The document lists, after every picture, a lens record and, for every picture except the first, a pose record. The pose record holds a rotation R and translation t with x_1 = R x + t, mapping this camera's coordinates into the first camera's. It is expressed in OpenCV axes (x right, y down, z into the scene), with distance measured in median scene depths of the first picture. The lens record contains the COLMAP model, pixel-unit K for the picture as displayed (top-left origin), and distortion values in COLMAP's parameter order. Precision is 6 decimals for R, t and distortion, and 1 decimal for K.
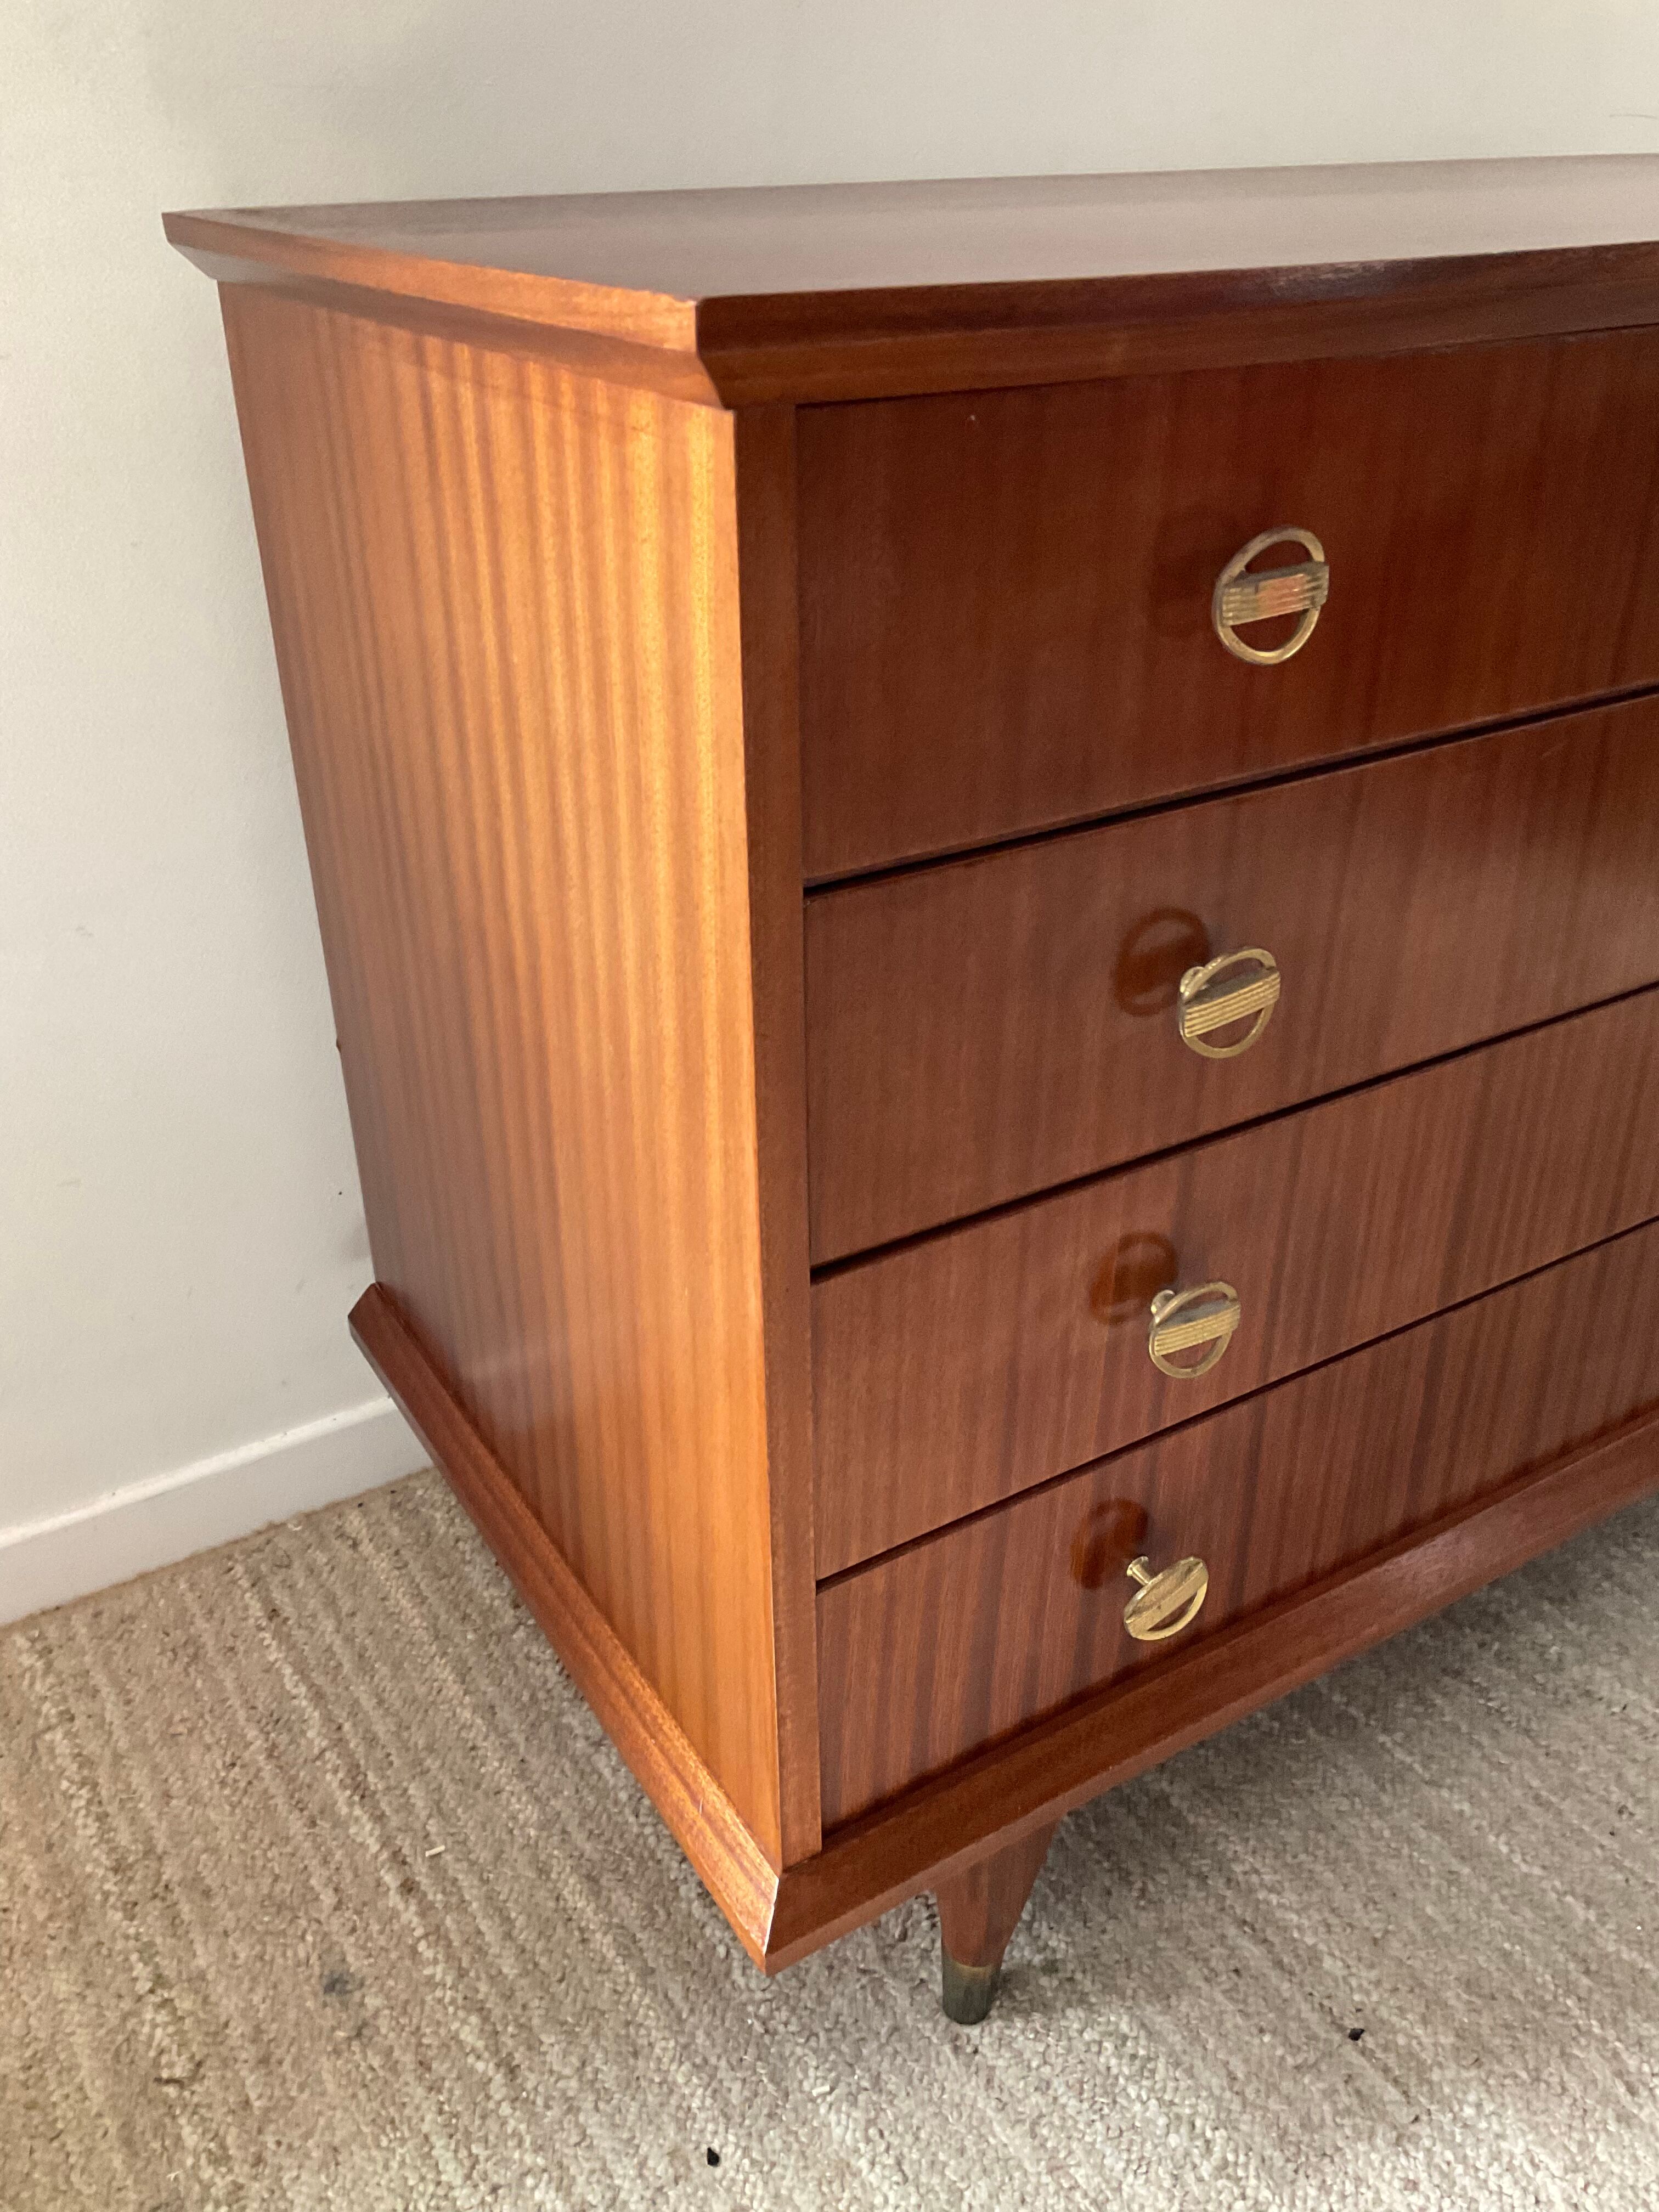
lens RADIAL K [[1869.6, 0, 838.6], [0, 1869.6, 1111.1], [0, 0, 1]] dist [0.019335, -0.039298]
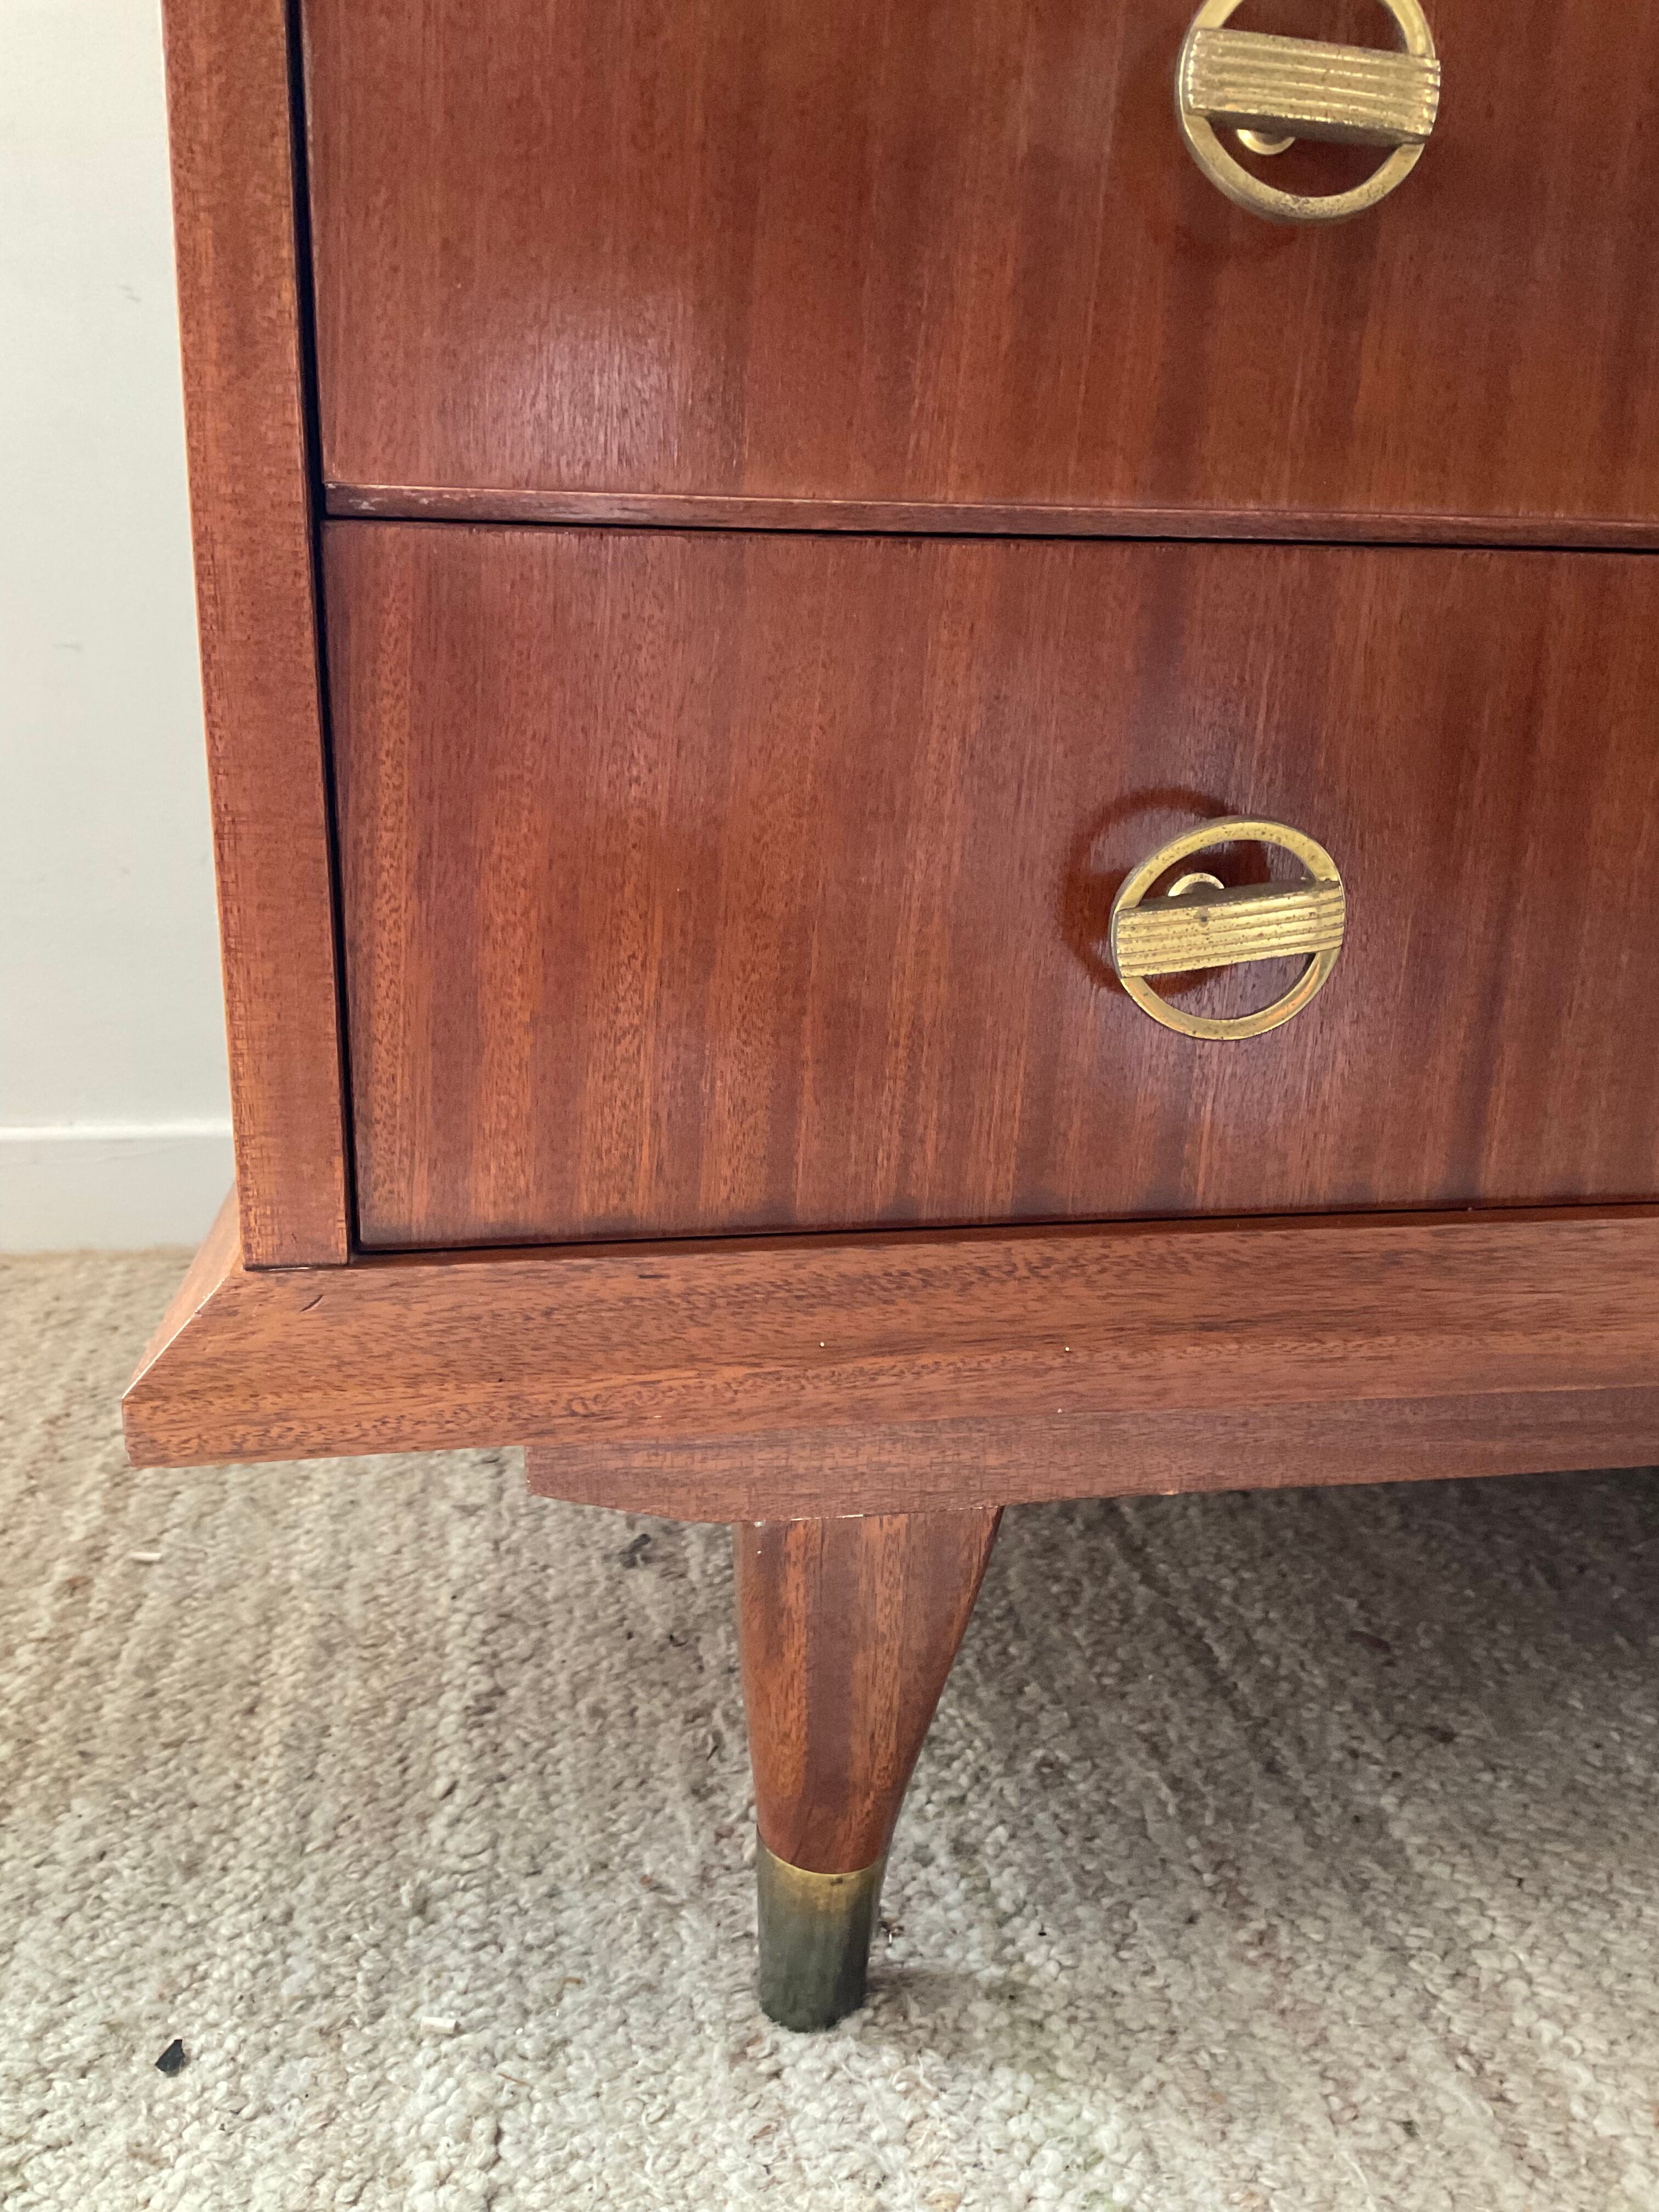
lens RADIAL K [[1869.6, 0, 830.0], [0, 1869.6, 1106.9], [0, 0, 1]] dist [0.019335, -0.039298]
pose [[0.921930, 0.132676, -0.363927, 0.222370], [-0.214859, 0.956888, -0.195449, 0.356729], [0.322306, 0.258383, 0.910691, 0.512515]]
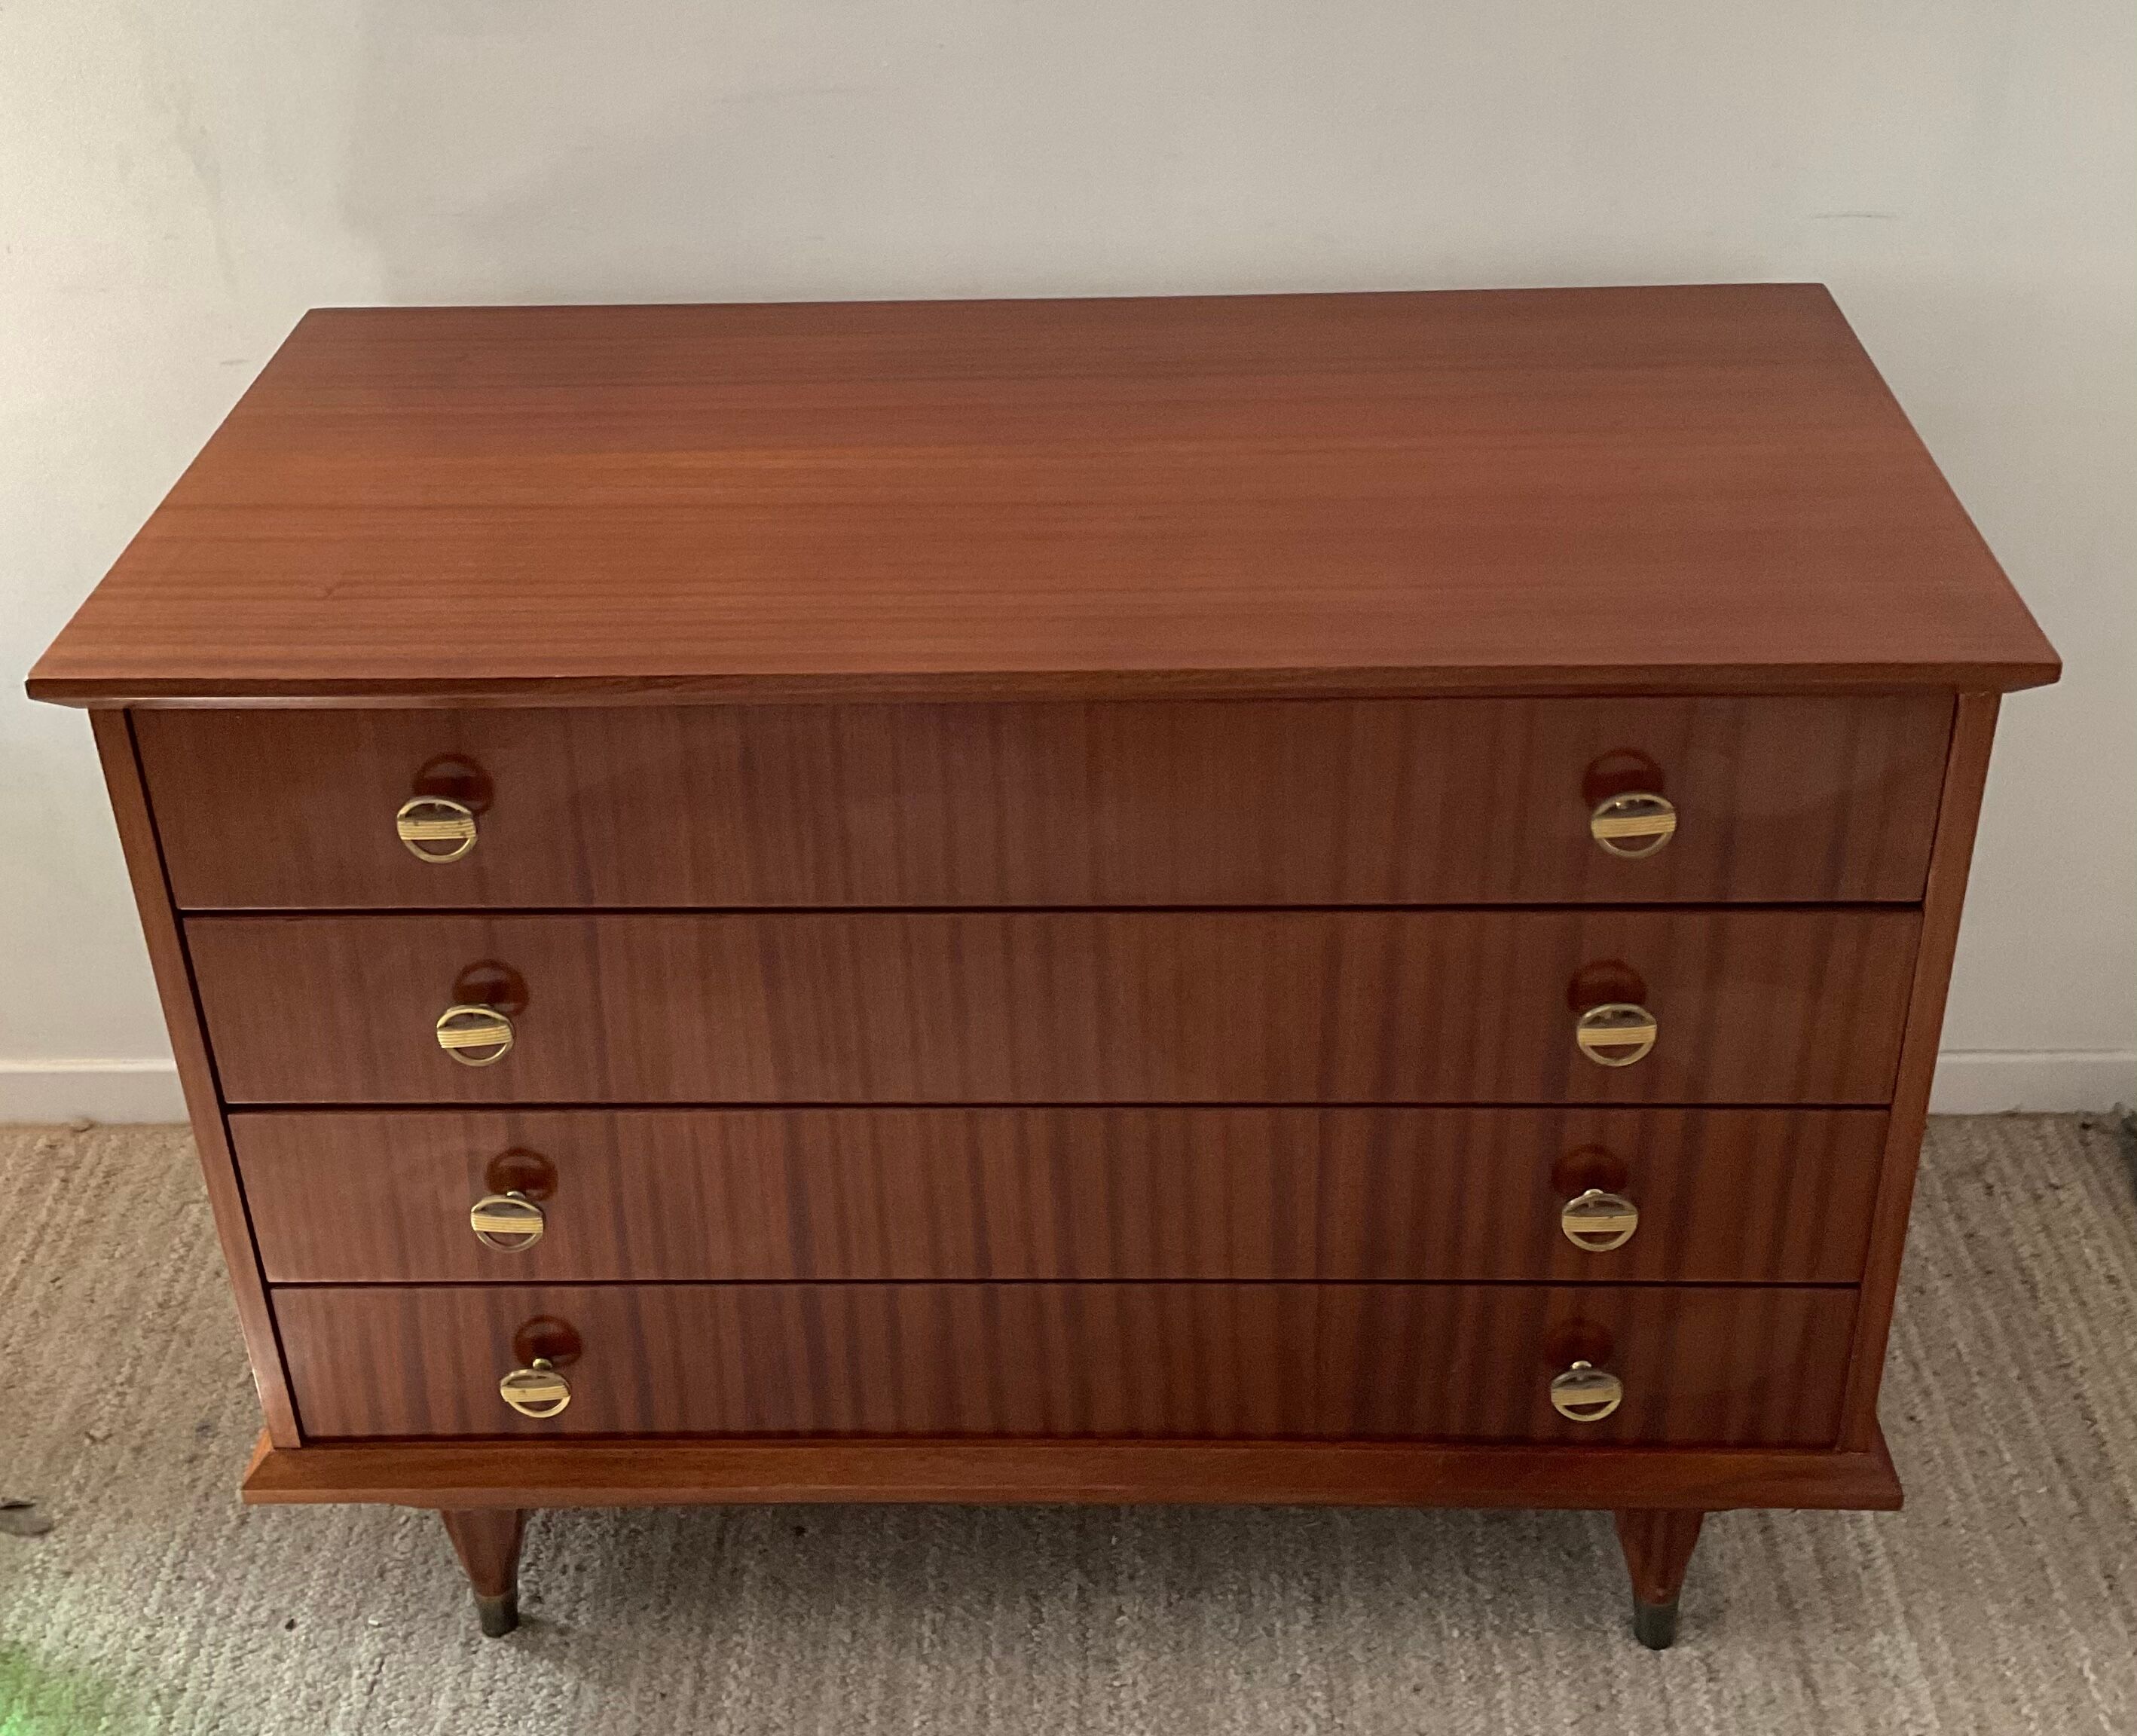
lens RADIAL K [[2583.4, 0, 1057.3], [0, 2583.4, 599.8], [0, 0, 1]] dist [-0.004384, 0.000000]
pose [[0.833702, 0.250479, -0.492139, 1.195952], [-0.246350, 0.966314, 0.074489, -0.520018], [0.494219, 0.059137, 0.867324, -0.522663]]
